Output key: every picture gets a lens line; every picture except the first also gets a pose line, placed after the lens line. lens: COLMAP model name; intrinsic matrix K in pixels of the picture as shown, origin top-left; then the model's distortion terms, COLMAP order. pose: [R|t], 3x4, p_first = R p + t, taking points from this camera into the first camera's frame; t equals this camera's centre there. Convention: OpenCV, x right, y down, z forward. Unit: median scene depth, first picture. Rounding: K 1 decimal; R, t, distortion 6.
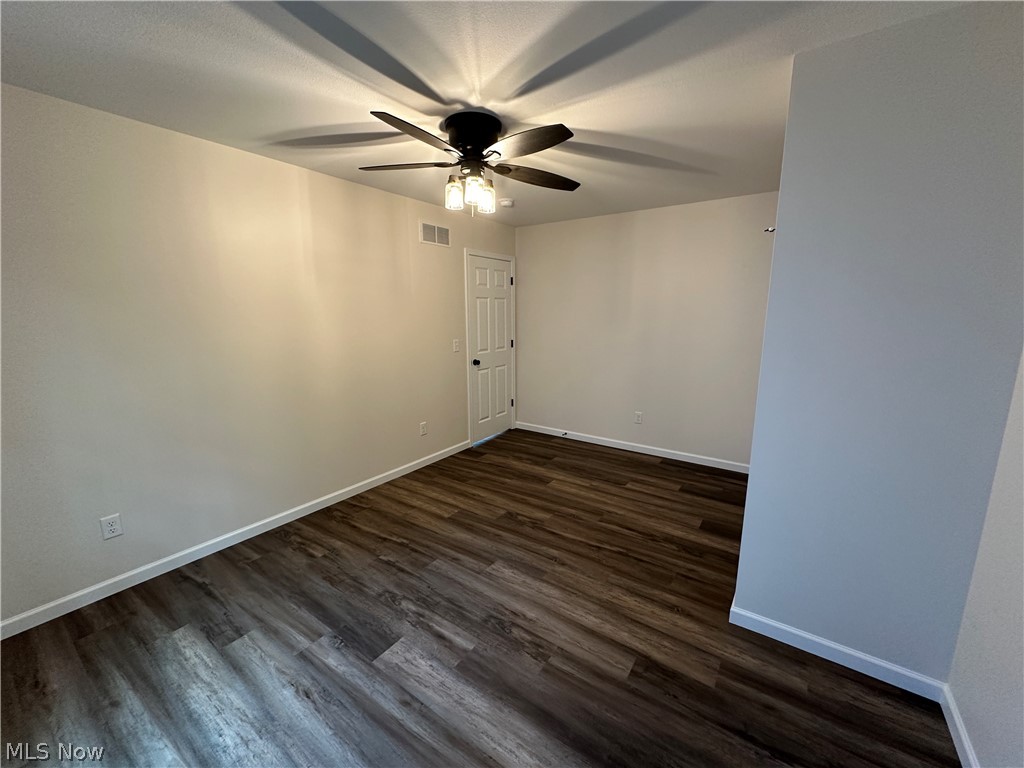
lens RADIAL K [[396.8, 0, 508.8], [0, 396.8, 382.6], [0, 0, 1]] dist [-0.002042, -0.000022]
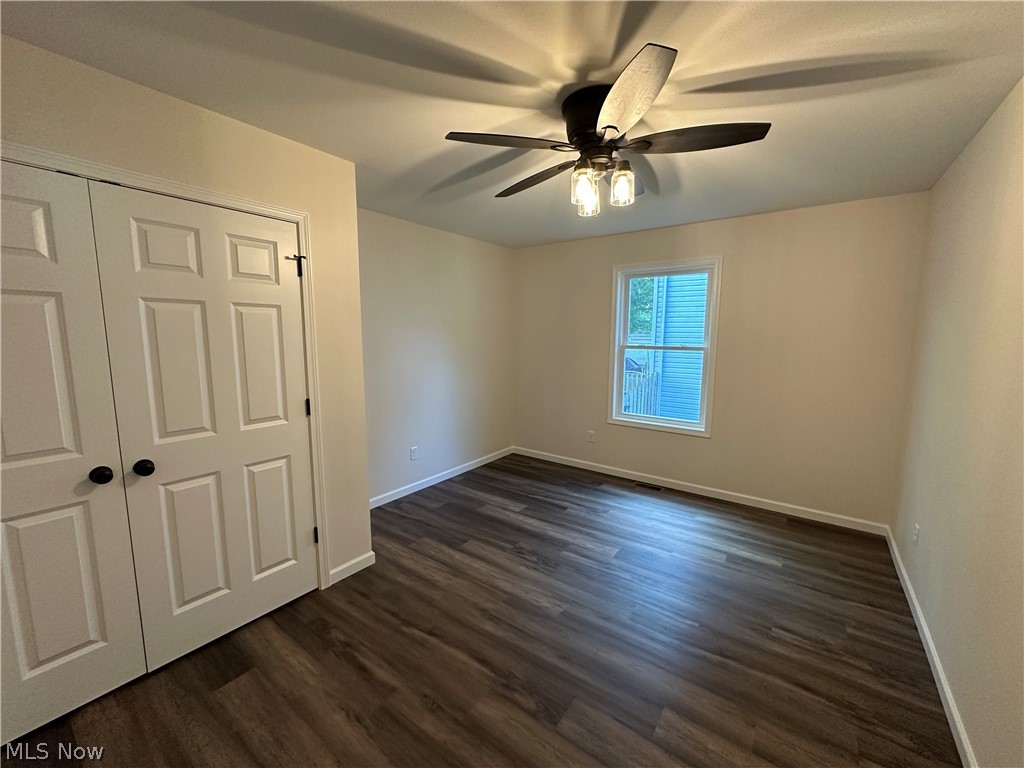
lens RADIAL K [[396.8, 0, 508.8], [0, 396.8, 382.6], [0, 0, 1]] dist [-0.002042, -0.000022]
pose [[-0.999672, -0.004120, 0.025296, 0.061103], [0.003728, 0.953120, 0.302571, -0.328277], [-0.025356, 0.302566, -0.952791, 1.792539]]
